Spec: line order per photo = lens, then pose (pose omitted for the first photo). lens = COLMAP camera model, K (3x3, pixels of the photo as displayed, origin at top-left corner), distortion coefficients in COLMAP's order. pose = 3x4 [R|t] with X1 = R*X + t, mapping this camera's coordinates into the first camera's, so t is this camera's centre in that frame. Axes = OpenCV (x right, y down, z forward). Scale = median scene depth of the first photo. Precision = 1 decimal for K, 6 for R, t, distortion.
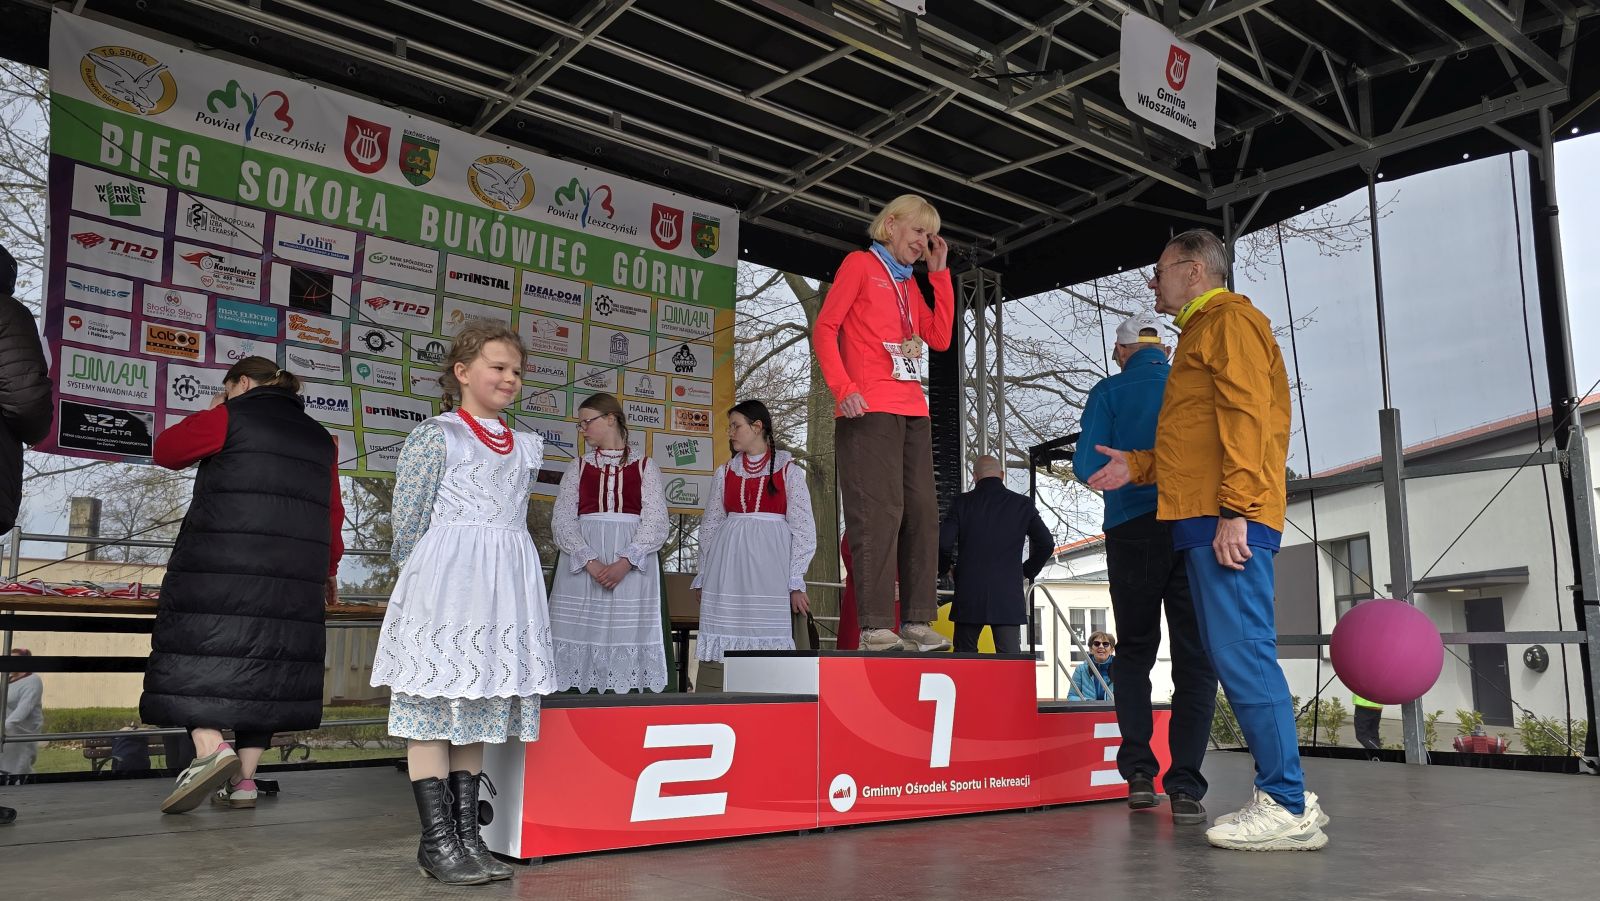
lens RADIAL K [[1250.3, 0, 816.3], [0, 1250.3, 454.1], [0, 0, 1]] dist [0.064324, -0.072551]
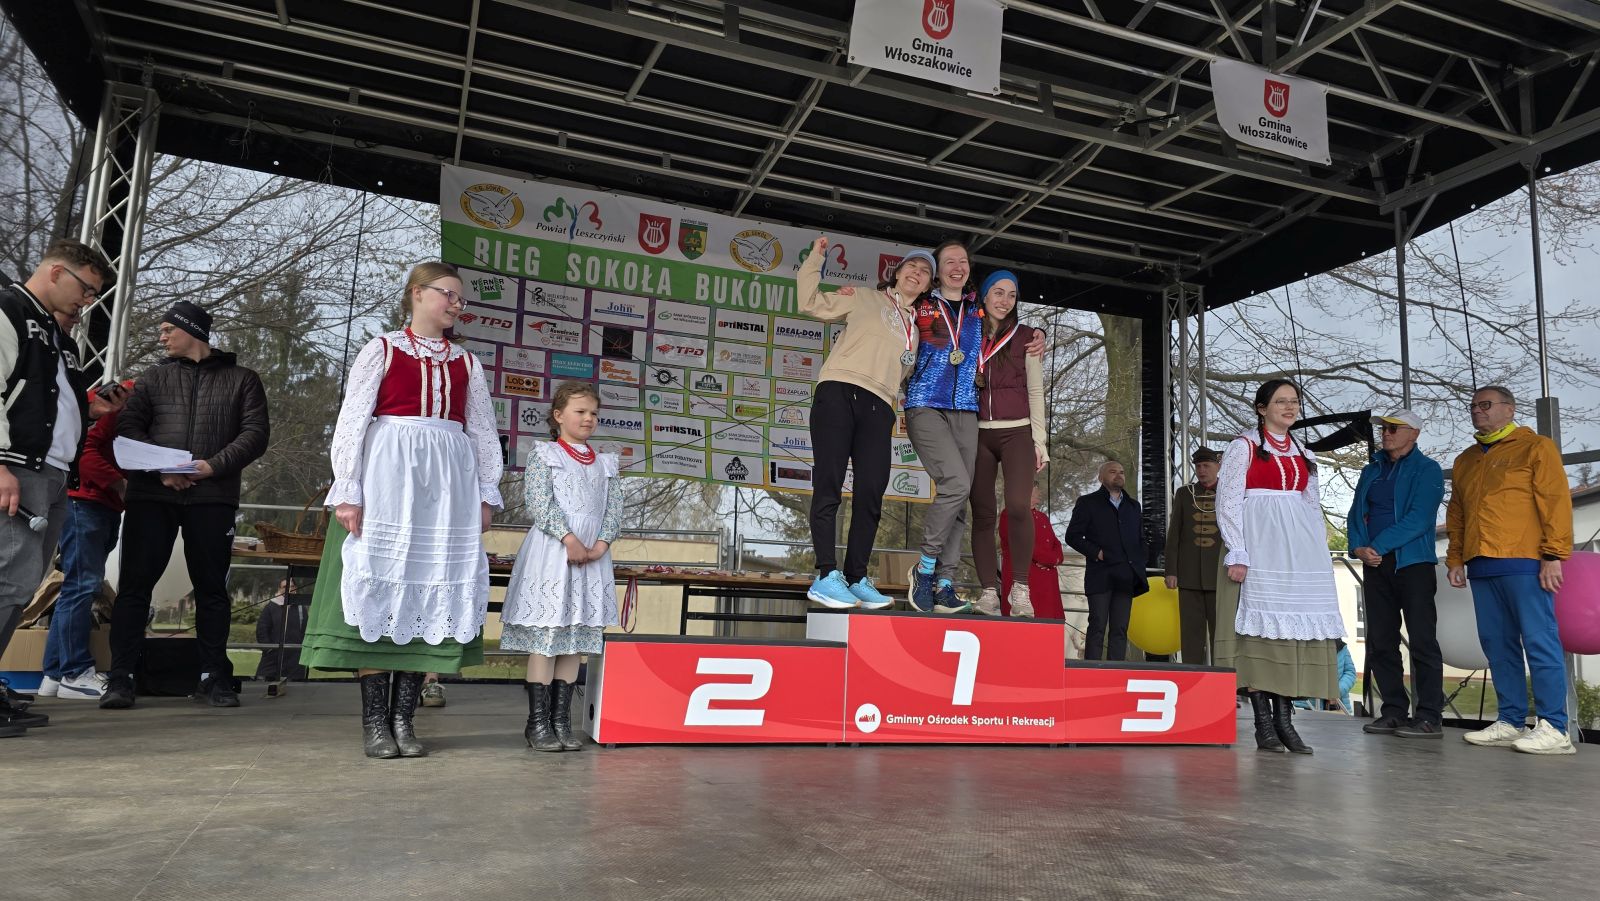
lens RADIAL K [[1066.7, 0, 819.9], [0, 1066.7, 466.8], [0, 0, 1]] dist [0.058798, -0.060514]
pose [[0.940239, -0.015320, -0.340171, 0.200439], [0.021757, 0.999649, 0.015116, -0.005712], [0.339820, -0.021613, 0.940242, -0.033821]]
